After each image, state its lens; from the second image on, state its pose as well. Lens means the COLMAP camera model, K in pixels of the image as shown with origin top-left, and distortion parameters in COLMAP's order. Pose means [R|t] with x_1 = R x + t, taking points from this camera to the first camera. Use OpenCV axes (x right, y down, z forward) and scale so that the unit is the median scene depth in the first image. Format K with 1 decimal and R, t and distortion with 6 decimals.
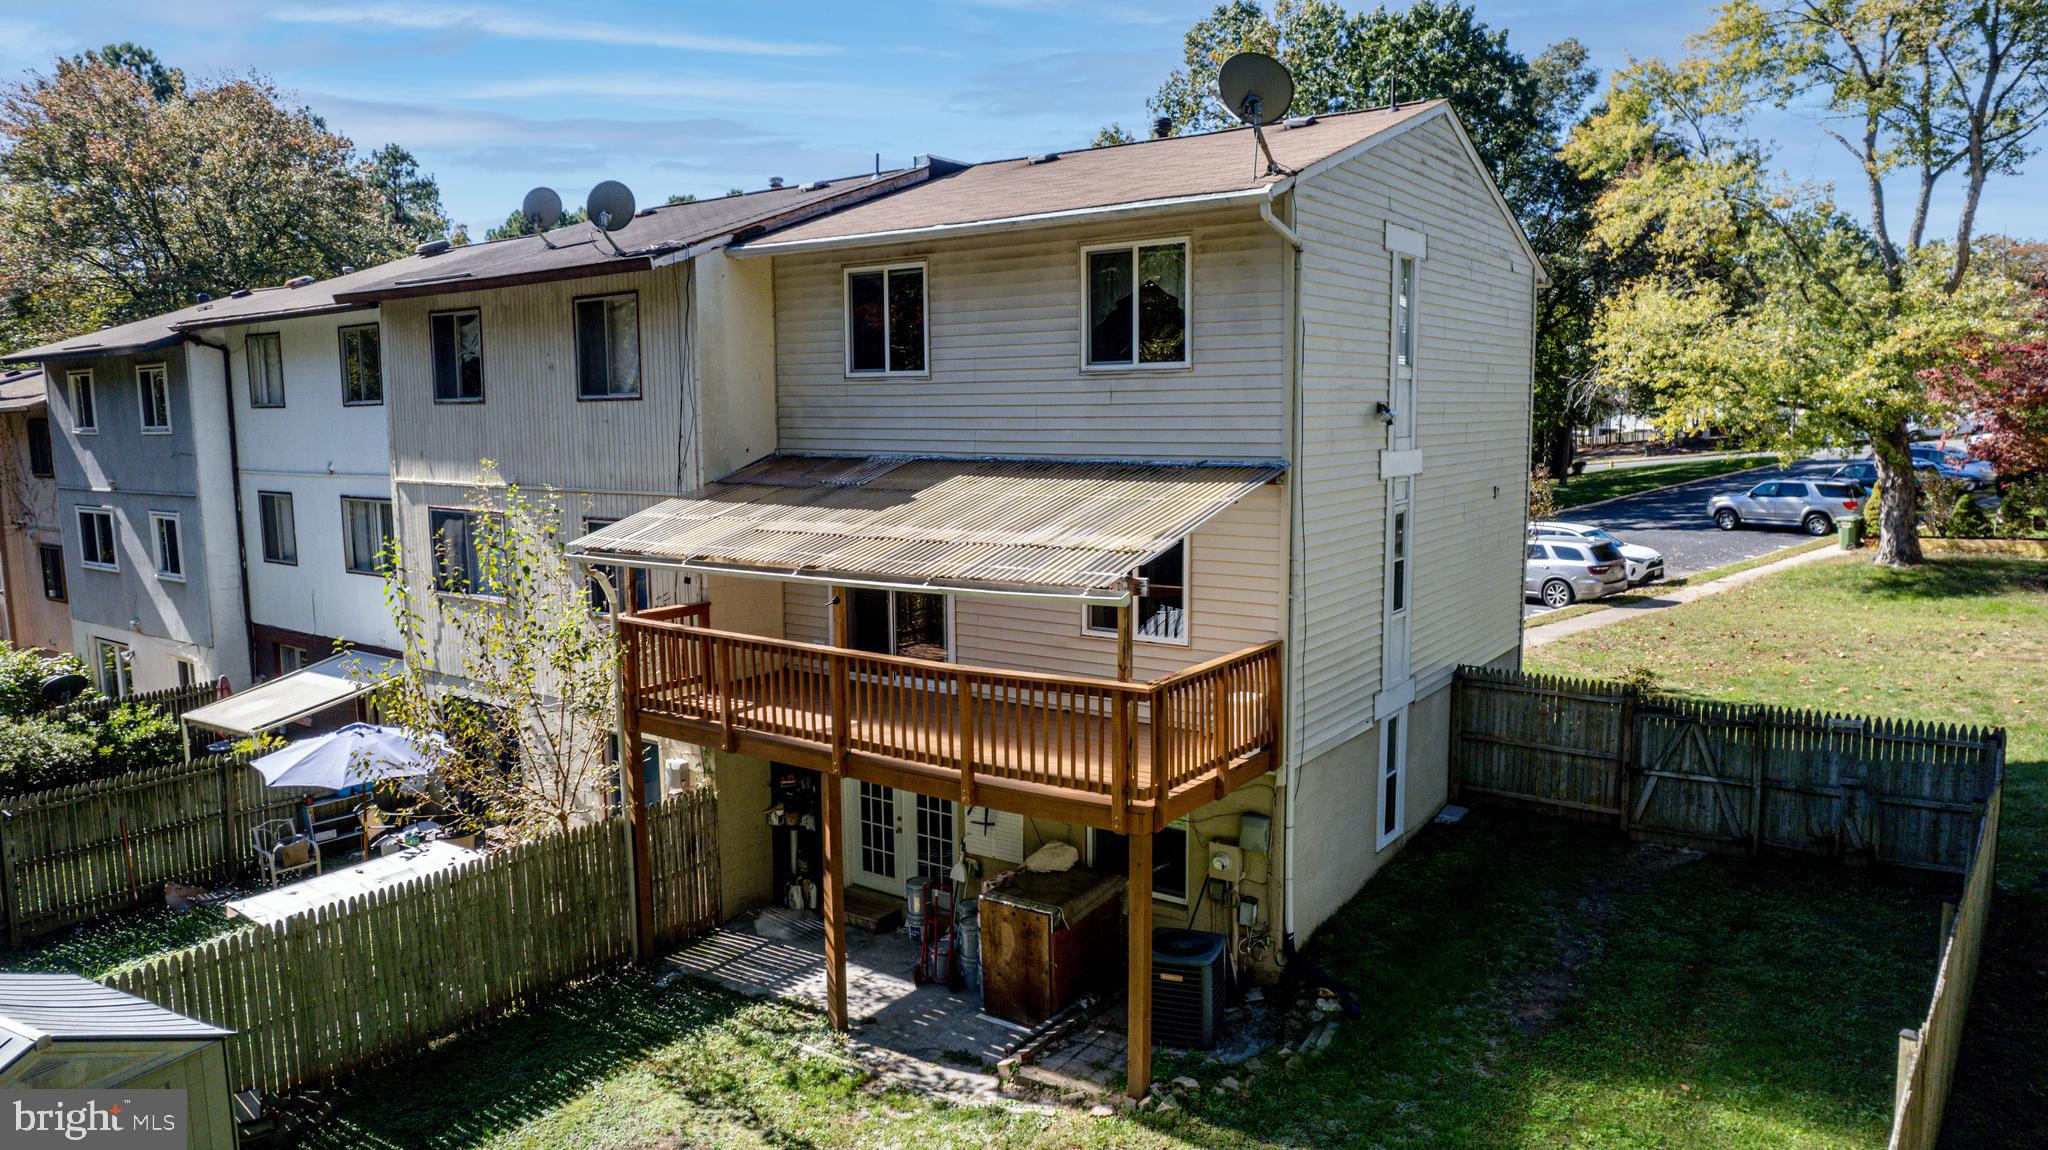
lens RADIAL K [[1305.4, 0, 1027.5], [0, 1305.4, 573.6], [0, 0, 1]] dist [-0.089442, 0.078812]
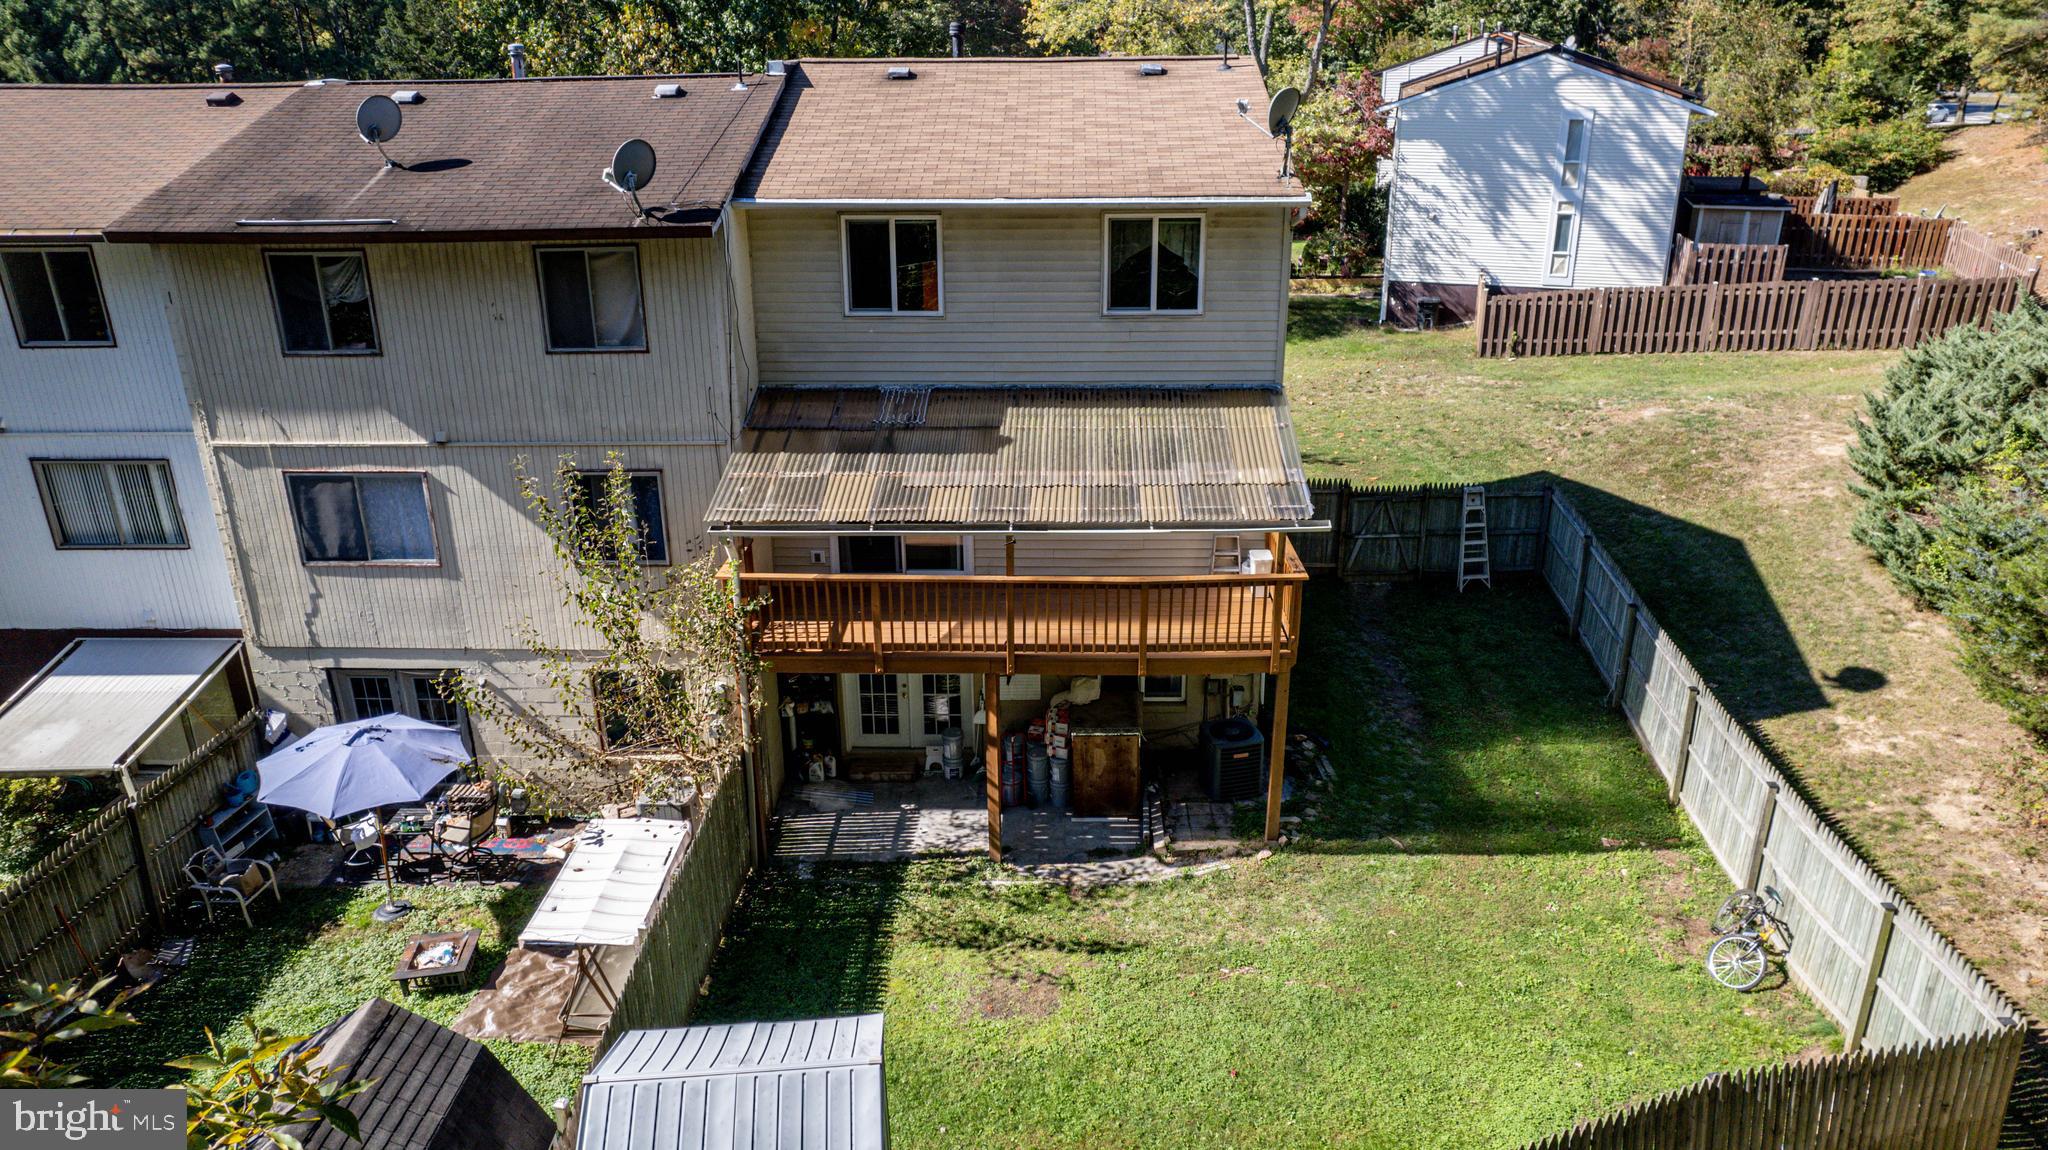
lens RADIAL K [[1299.6, 0, 1019.4], [0, 1299.6, 578.7], [0, 0, 1]] dist [-0.082251, 0.072493]
pose [[0.831288, -0.195326, 0.520392, -0.679644], [0.071409, 0.965994, 0.248508, -0.213810], [-0.551236, -0.169421, 0.816967, -0.005775]]
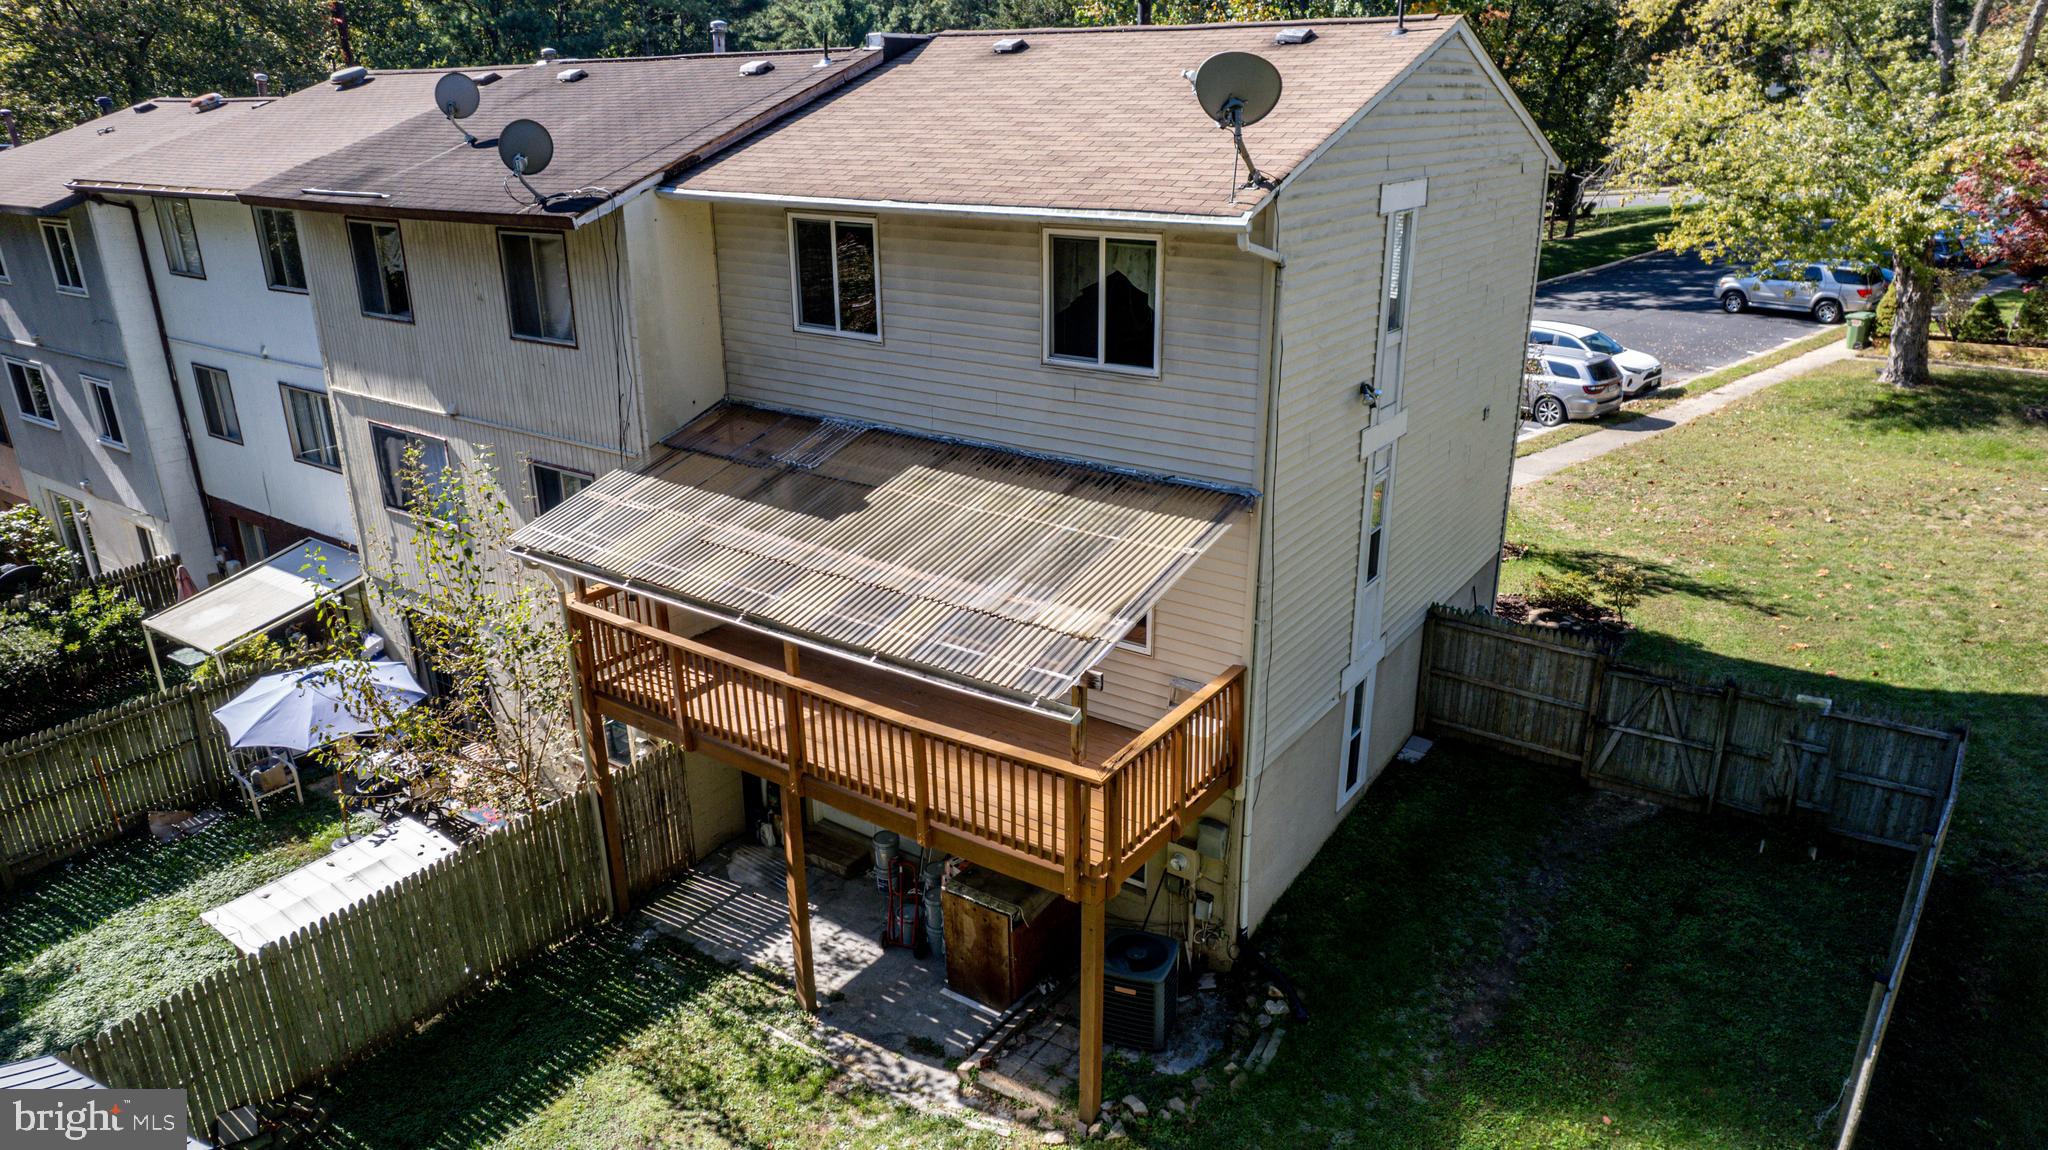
lens RADIAL K [[1305.4, 0, 1027.5], [0, 1305.4, 573.6], [0, 0, 1]] dist [-0.089442, 0.078812]
pose [[0.999980, -0.001336, 0.006159, 0.023045], [-0.000104, 0.973644, 0.228071, -0.209580], [-0.006302, -0.228067, 0.973625, 0.059101]]
